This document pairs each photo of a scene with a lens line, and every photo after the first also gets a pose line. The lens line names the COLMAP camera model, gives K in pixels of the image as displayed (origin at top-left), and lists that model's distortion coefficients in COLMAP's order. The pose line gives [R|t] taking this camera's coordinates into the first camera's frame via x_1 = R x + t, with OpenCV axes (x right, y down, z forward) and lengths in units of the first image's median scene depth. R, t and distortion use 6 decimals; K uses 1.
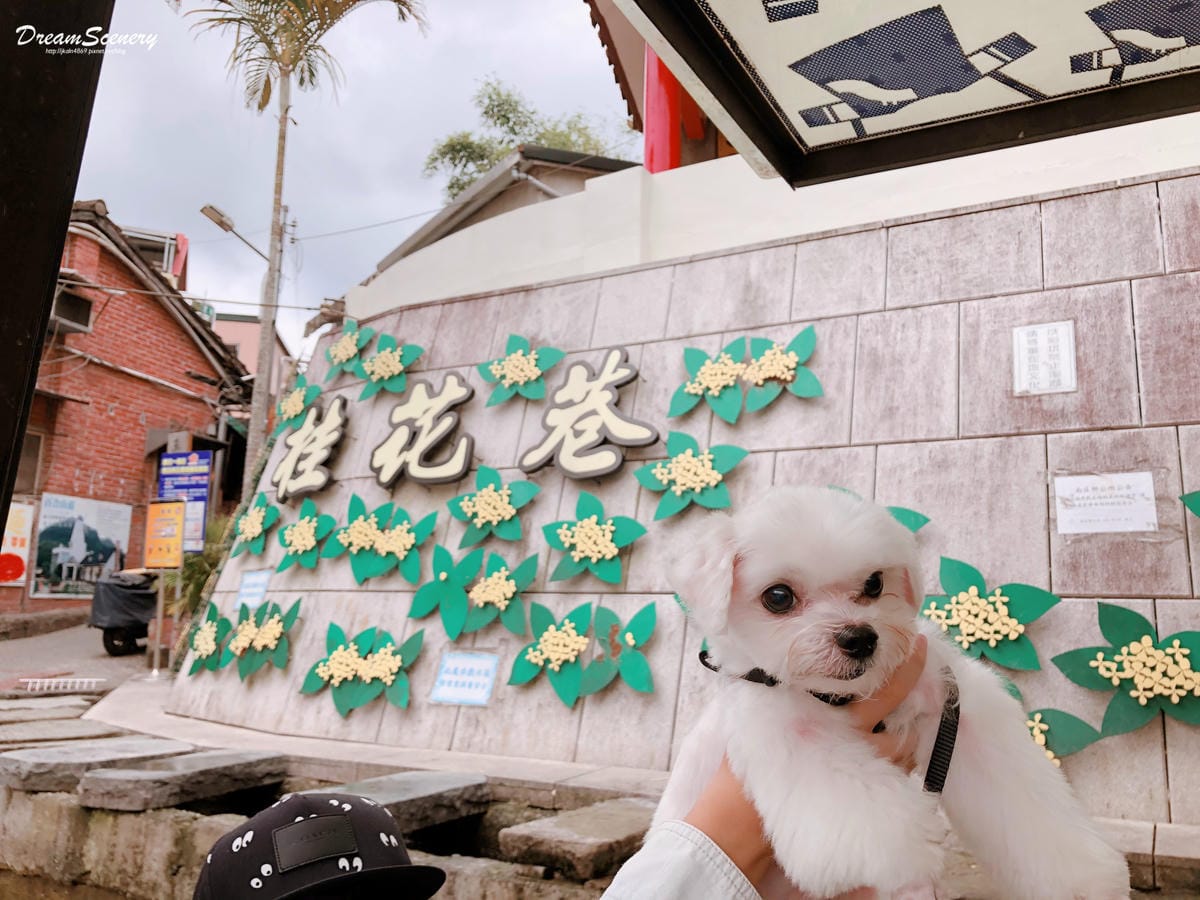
lens RADIAL K [[949.3, 0, 600.0], [0, 949.3, 450.0], [0, 0, 1]] dist [0.033164, -0.042462]
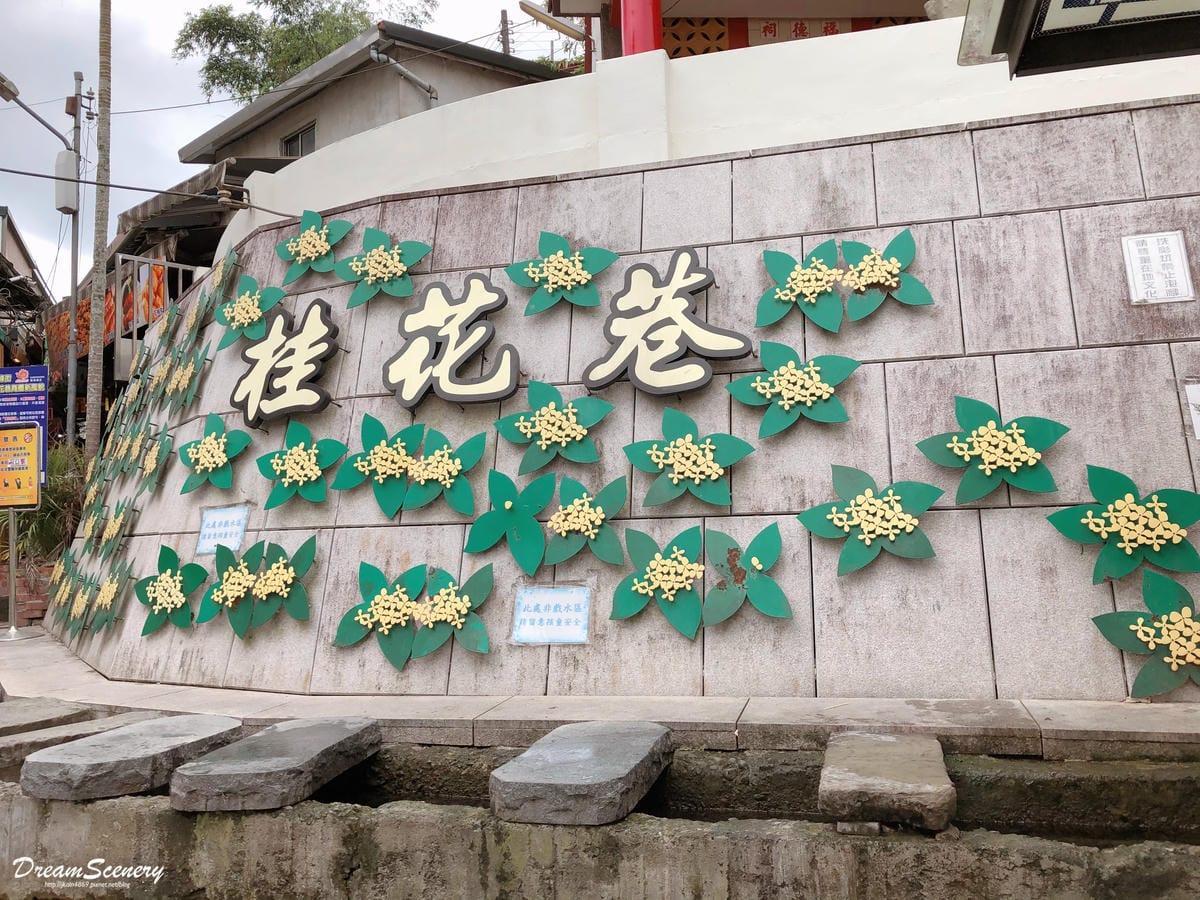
lens RADIAL K [[937.0, 0, 600.0], [0, 937.0, 450.0], [0, 0, 1]] dist [0.022833, -0.007827]
pose [[0.966787, -0.031495, 0.253634, -0.316950], [0.007305, 0.995378, 0.095756, -0.002864], [-0.255477, -0.090723, 0.962549, 0.139646]]
